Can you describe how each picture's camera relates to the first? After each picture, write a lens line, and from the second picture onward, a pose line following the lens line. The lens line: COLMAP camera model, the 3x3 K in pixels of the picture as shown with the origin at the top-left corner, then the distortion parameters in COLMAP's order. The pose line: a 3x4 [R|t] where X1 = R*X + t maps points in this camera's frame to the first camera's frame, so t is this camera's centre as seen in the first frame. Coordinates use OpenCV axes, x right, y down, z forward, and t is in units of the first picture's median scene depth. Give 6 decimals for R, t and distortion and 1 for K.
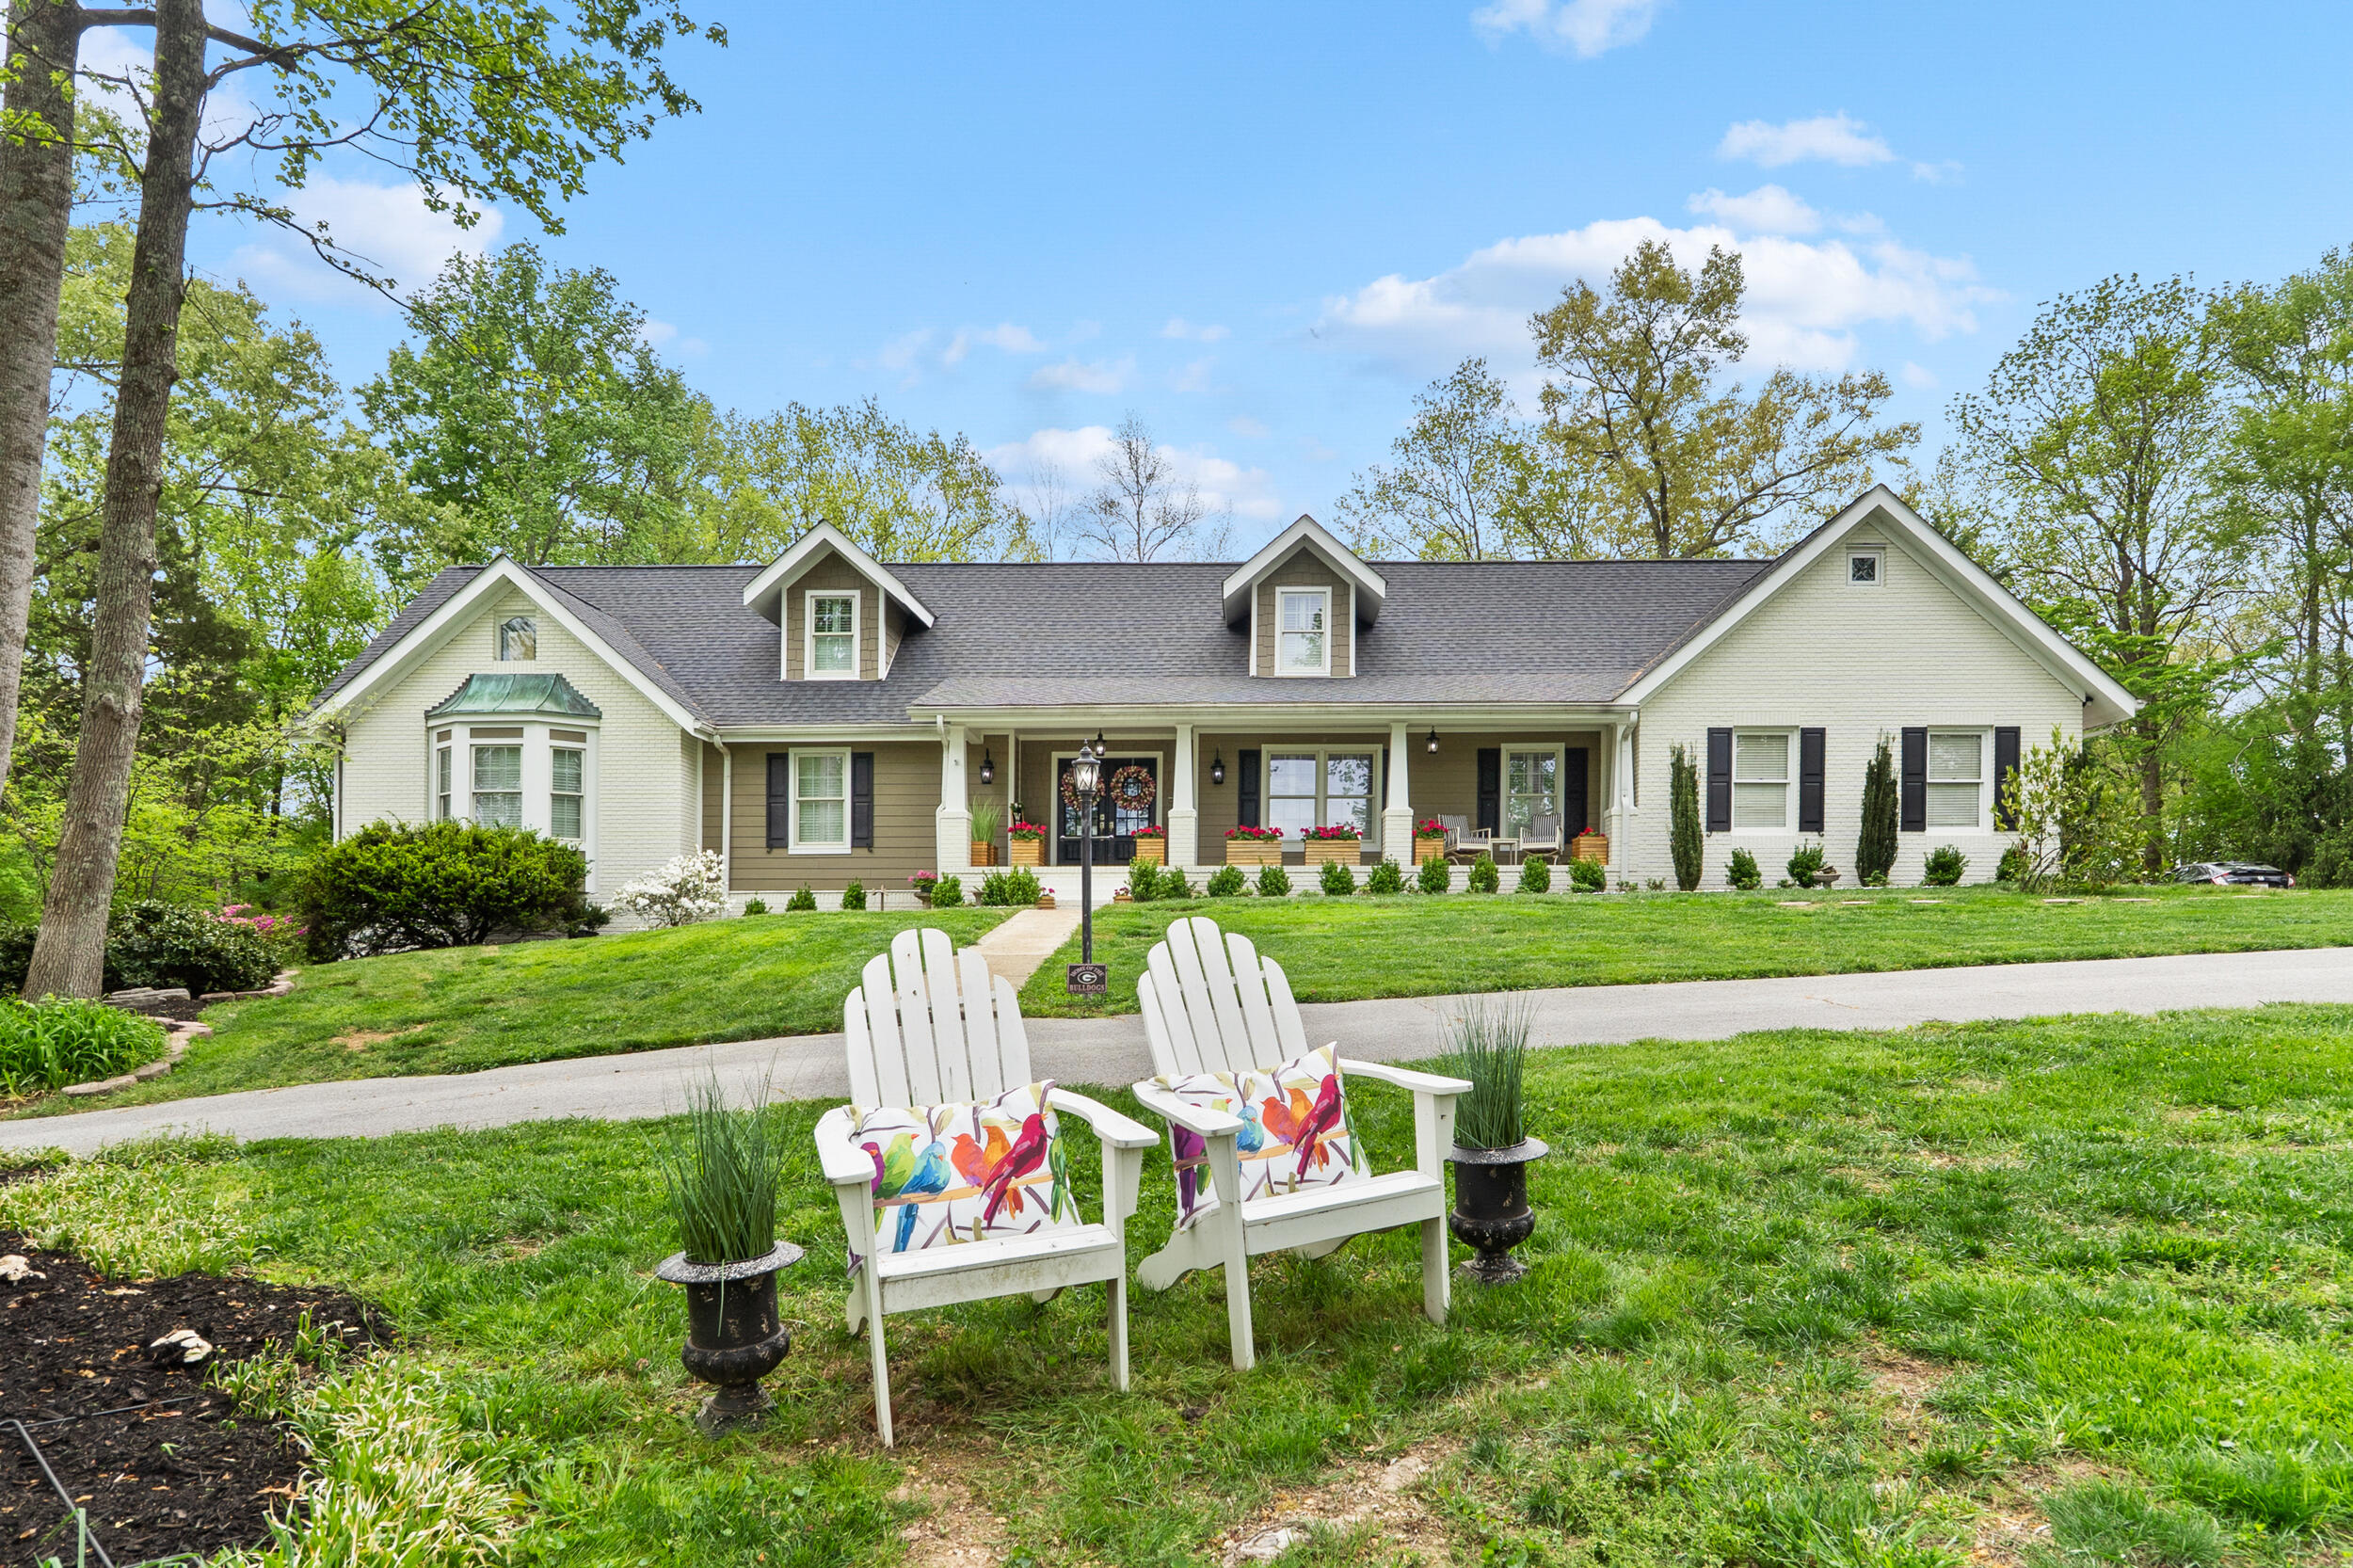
lens RADIAL K [[1418.7, 0, 1228.2], [0, 1418.7, 837.0], [0, 0, 1]] dist [-0.006369, -0.001721]
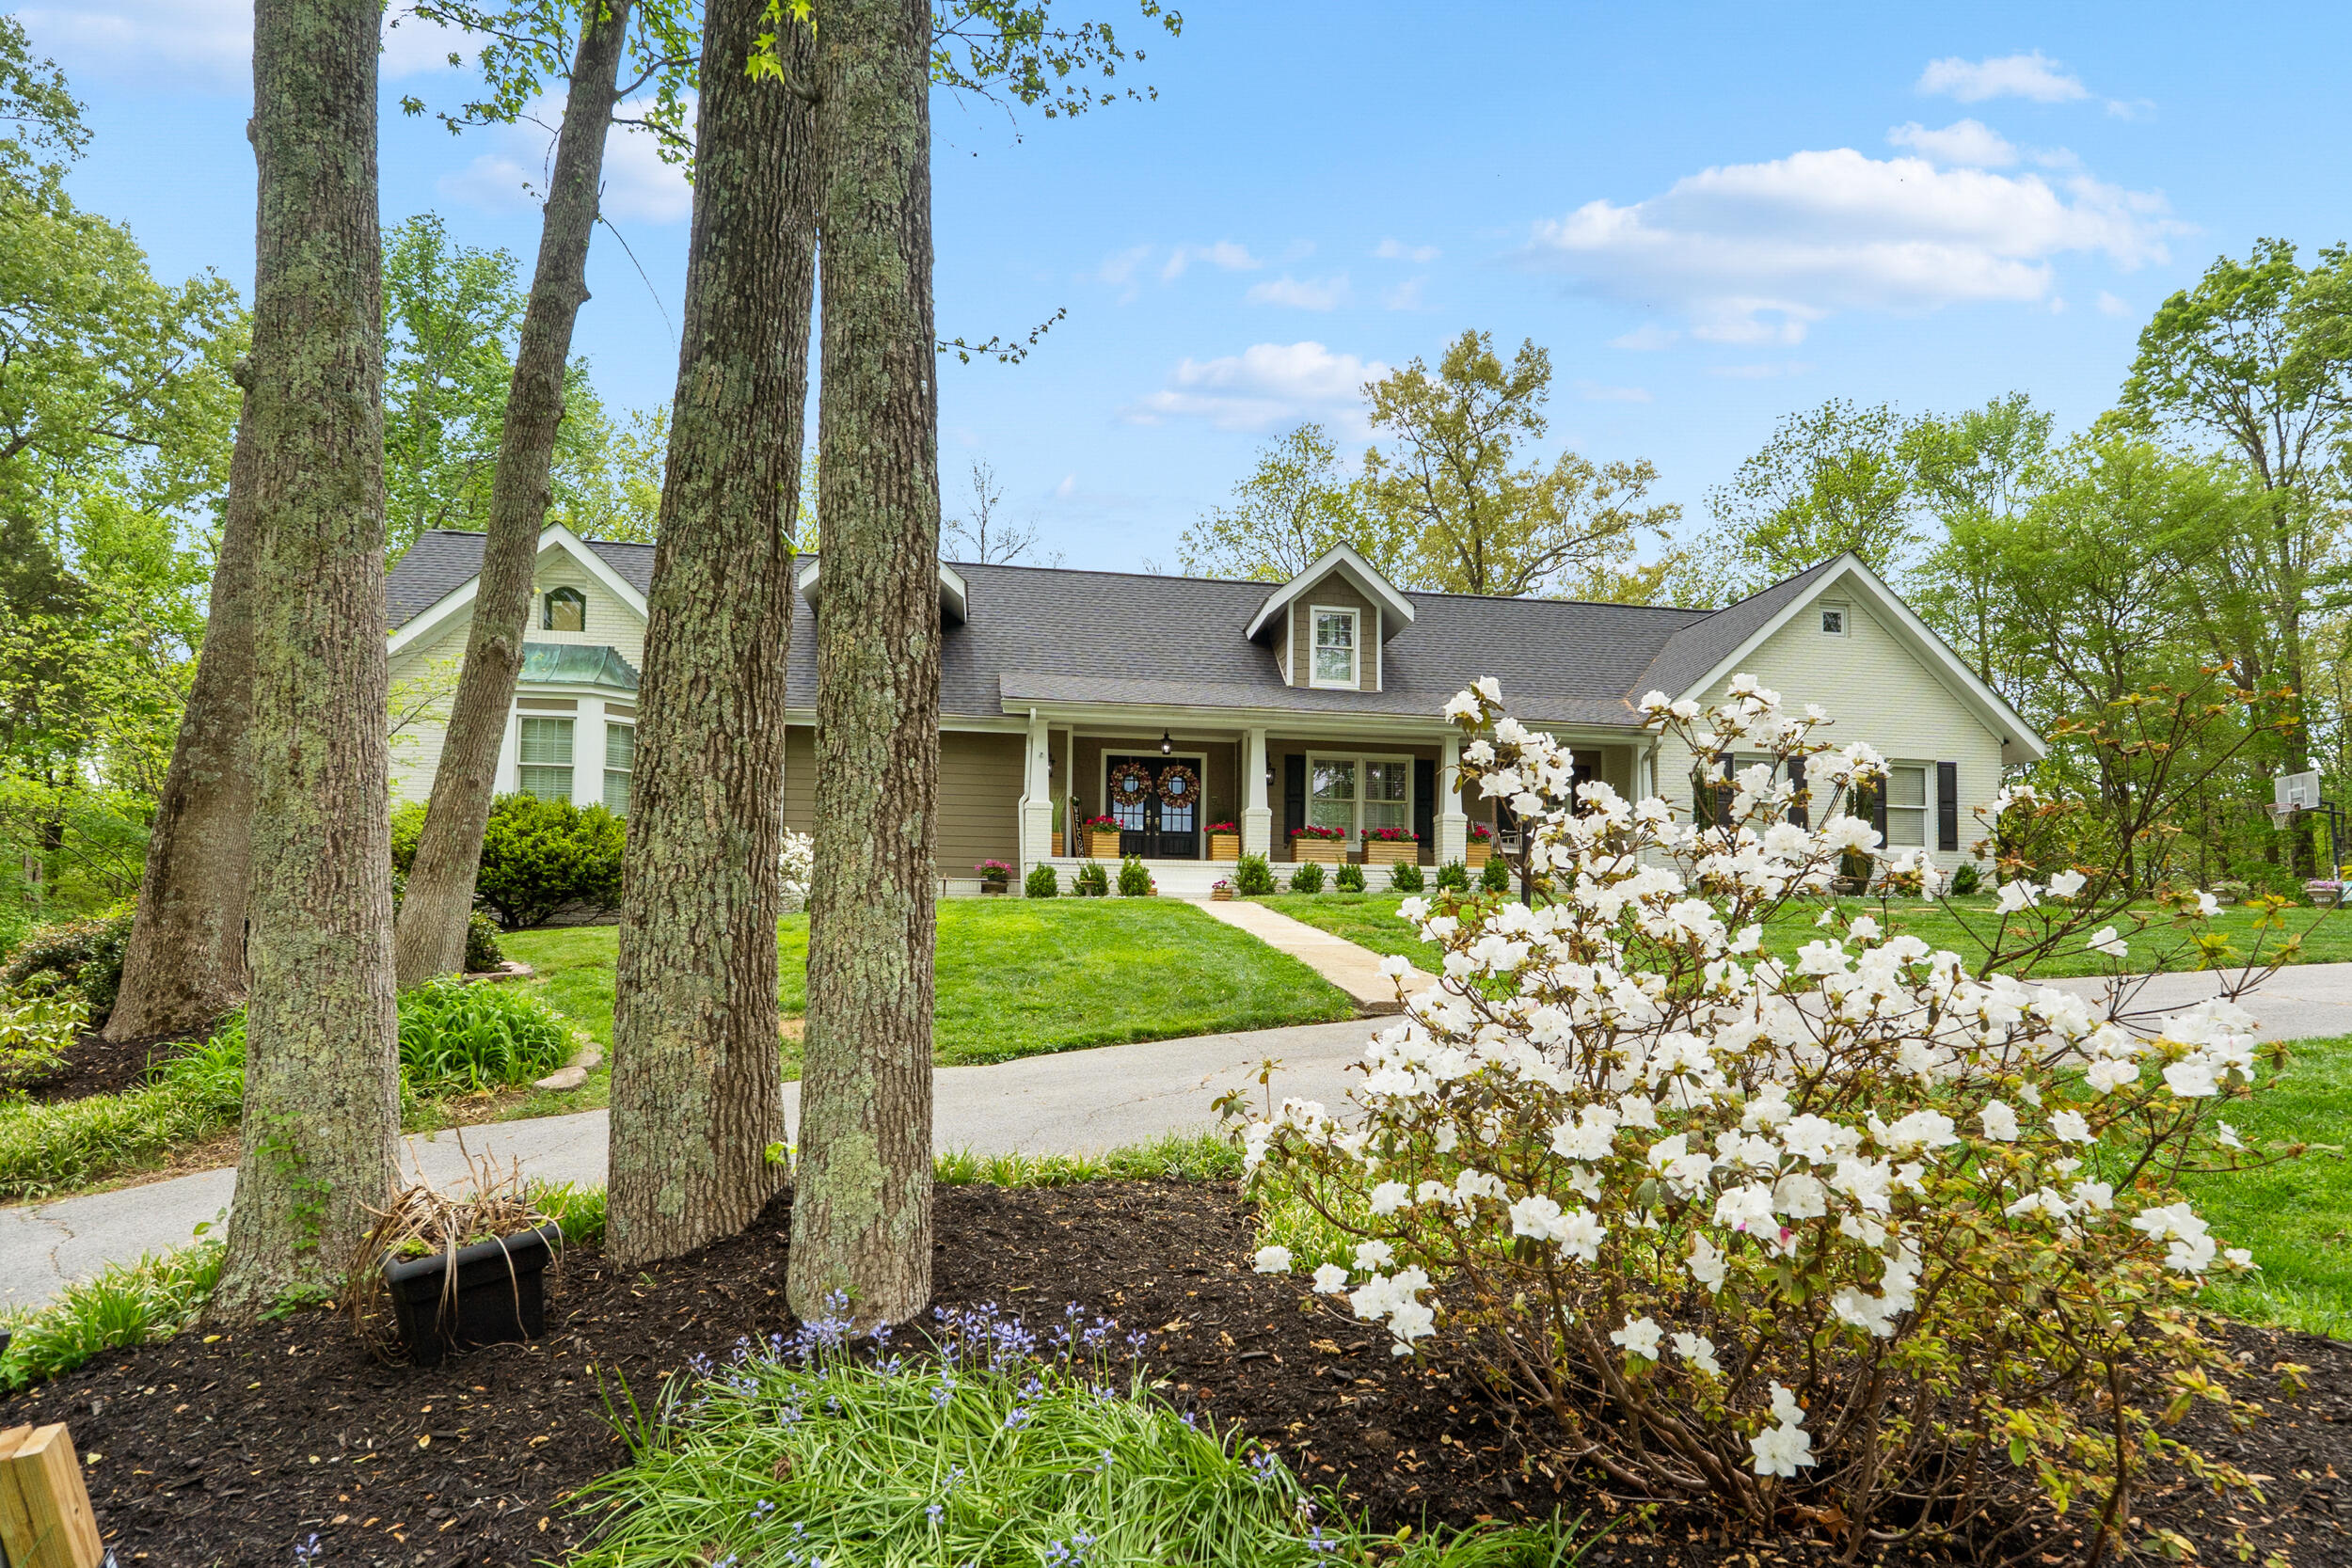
lens RADIAL K [[1289.7, 0, 1167.2], [0, 1289.7, 785.1], [0, 0, 1]] dist [-0.005969, -0.000376]
pose [[0.982133, 0.037919, 0.184330, -0.250598], [-0.030102, 0.998532, -0.045022, 0.007824], [-0.185767, 0.038668, 0.981833, 0.060000]]
